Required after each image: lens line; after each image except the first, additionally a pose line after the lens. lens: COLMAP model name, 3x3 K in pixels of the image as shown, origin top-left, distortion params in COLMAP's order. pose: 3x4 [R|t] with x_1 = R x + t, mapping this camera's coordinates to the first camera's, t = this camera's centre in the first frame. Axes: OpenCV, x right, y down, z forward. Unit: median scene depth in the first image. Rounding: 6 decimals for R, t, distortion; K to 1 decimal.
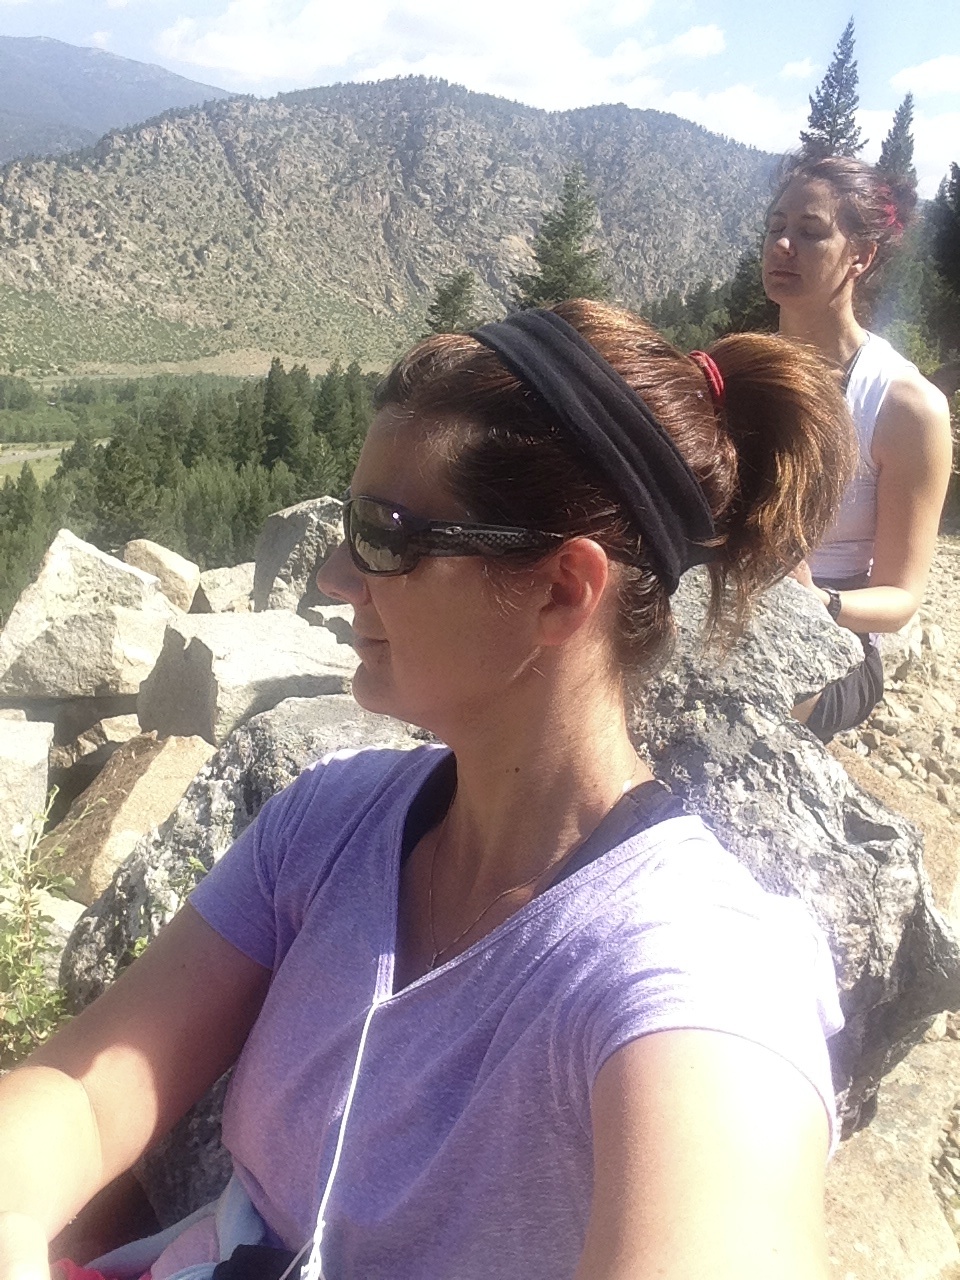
lens RADIAL K [[1110.1, 0, 480.0], [0, 1110.1, 640.0], [0, 0, 1]] dist [0.057904, -0.093591]
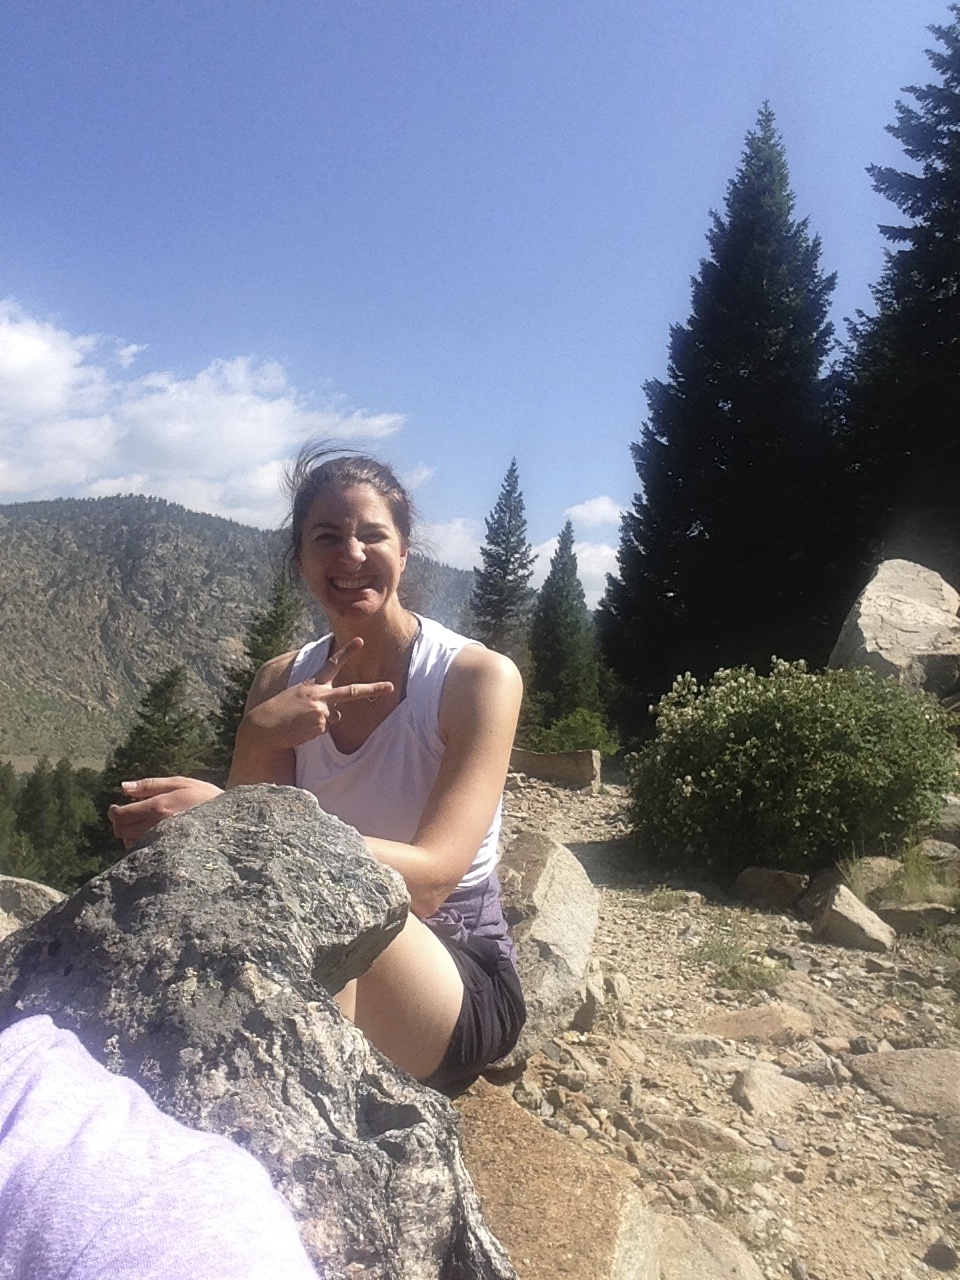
lens RADIAL K [[1100.2, 0, 480.0], [0, 1100.2, 640.0], [0, 0, 1]] dist [0.016632, -0.065973]
pose [[0.969946, 0.015126, 0.242849, 0.068297], [0.069492, 0.939275, -0.336054, 0.036929], [-0.233185, 0.342831, 0.909995, 0.073870]]
